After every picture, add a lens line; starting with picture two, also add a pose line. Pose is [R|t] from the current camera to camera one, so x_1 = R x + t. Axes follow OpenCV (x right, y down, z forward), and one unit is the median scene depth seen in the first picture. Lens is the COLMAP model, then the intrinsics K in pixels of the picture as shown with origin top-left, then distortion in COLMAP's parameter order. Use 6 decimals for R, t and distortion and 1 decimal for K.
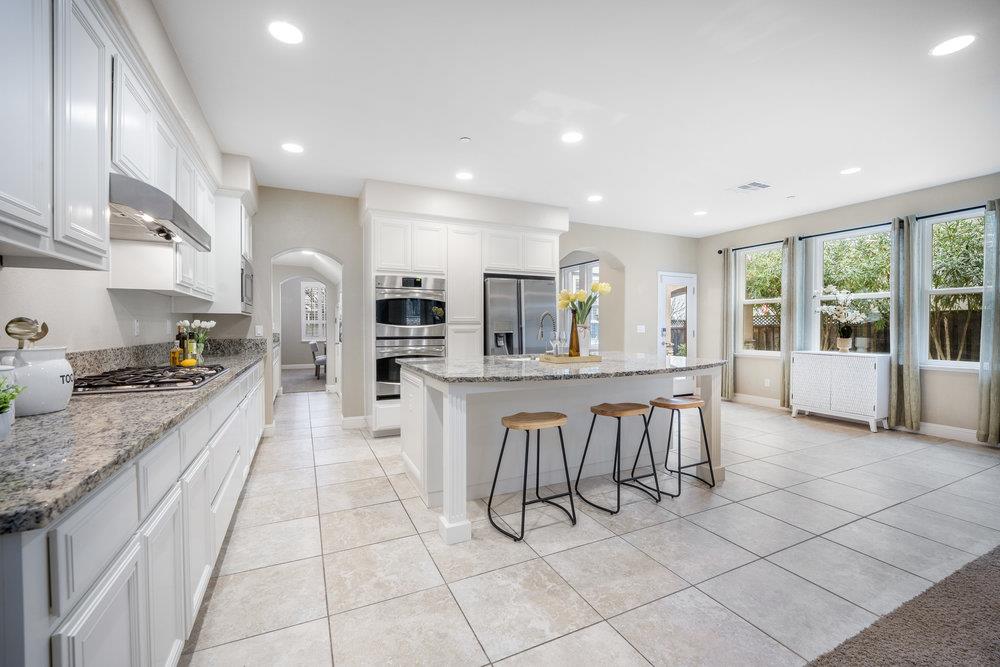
lens RADIAL K [[413.7, 0, 500.0], [0, 413.7, 333.5], [0, 0, 1]] dist [-0.001619, -0.000470]
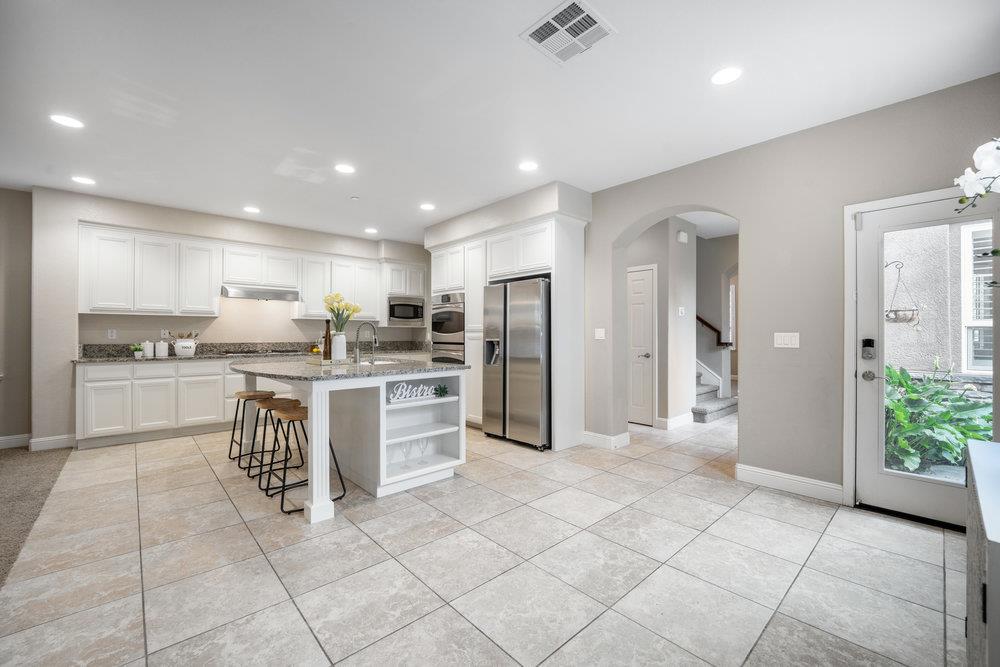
lens RADIAL K [[413.7, 0, 500.0], [0, 413.7, 333.5], [0, 0, 1]] dist [-0.001619, -0.000470]
pose [[0.295165, -0.005528, -0.955430, 0.985171], [-0.024149, 0.999621, -0.013244, -0.006059], [0.955141, 0.026982, 0.294920, 0.765414]]
